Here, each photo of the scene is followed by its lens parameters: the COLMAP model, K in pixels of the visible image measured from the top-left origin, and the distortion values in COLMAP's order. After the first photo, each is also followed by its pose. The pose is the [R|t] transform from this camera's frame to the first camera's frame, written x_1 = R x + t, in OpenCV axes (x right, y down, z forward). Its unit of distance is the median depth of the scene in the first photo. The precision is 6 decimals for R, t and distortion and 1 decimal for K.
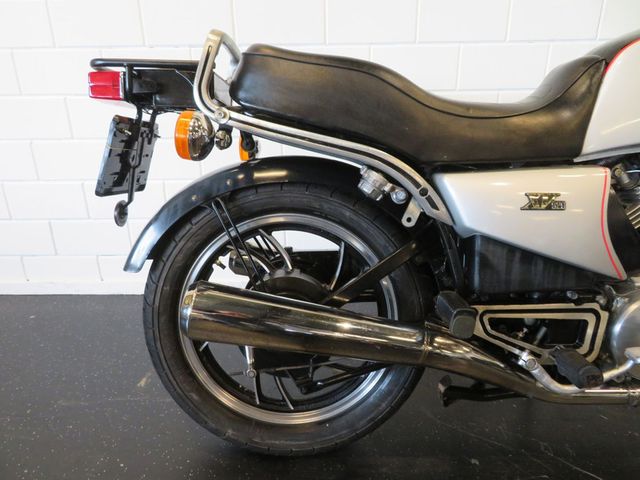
lens RADIAL K [[458.6, 0, 319.7], [0, 458.6, 240.7], [0, 0, 1]] dist [-0.000787, -0.000570]
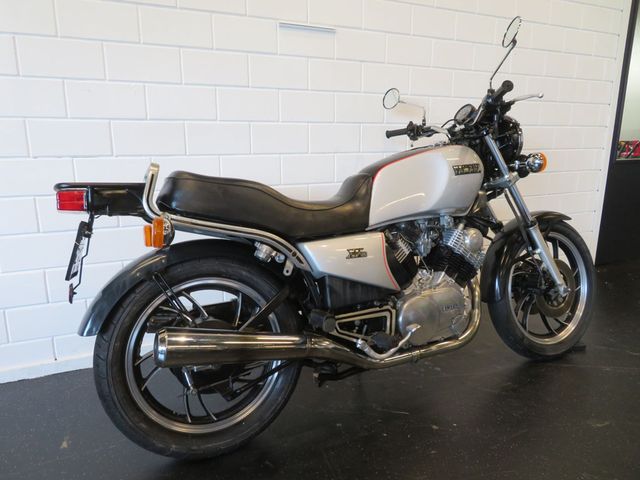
lens RADIAL K [[458.6, 0, 319.9], [0, 458.6, 240.7], [0, 0, 1]] dist [-0.000787, -0.000570]
pose [[0.899707, -0.081767, 0.428768, -0.388612], [0.145681, 0.982224, -0.118377, 0.056973], [-0.411467, 0.168968, 0.895625, -0.542099]]
